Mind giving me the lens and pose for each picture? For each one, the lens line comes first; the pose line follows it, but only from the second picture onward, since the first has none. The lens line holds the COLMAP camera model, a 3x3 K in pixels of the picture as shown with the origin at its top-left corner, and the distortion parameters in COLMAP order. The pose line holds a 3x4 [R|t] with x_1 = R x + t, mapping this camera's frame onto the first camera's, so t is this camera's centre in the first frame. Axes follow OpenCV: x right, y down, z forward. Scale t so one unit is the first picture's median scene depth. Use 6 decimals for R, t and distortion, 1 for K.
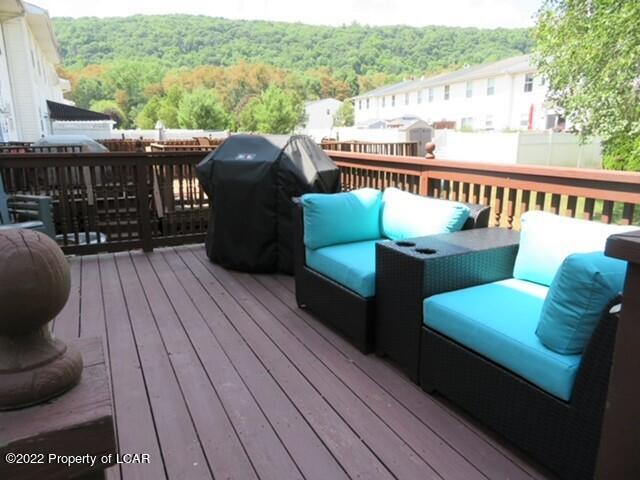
lens RADIAL K [[462.4, 0, 320.0], [0, 462.4, 240.0], [0, 0, 1]] dist [-0.003518, -0.002754]
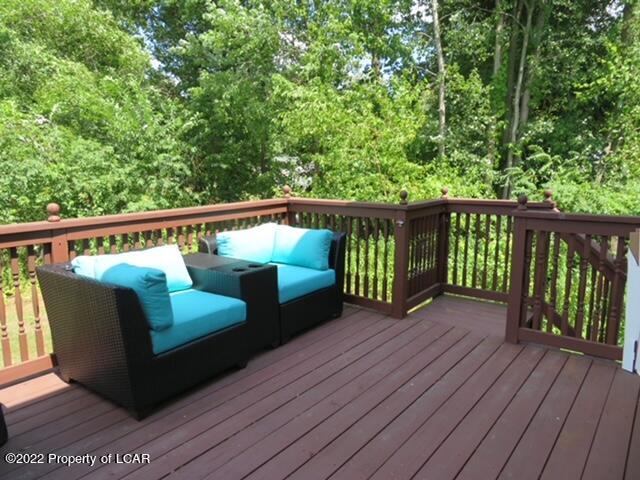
lens RADIAL K [[462.4, 0, 320.0], [0, 462.4, 240.0], [0, 0, 1]] dist [-0.003518, -0.002754]
pose [[-0.430312, -0.145480, 0.890880, -0.915049], [0.214468, 0.942190, 0.257451, -0.305149], [-0.876832, 0.301850, -0.374235, 1.045933]]
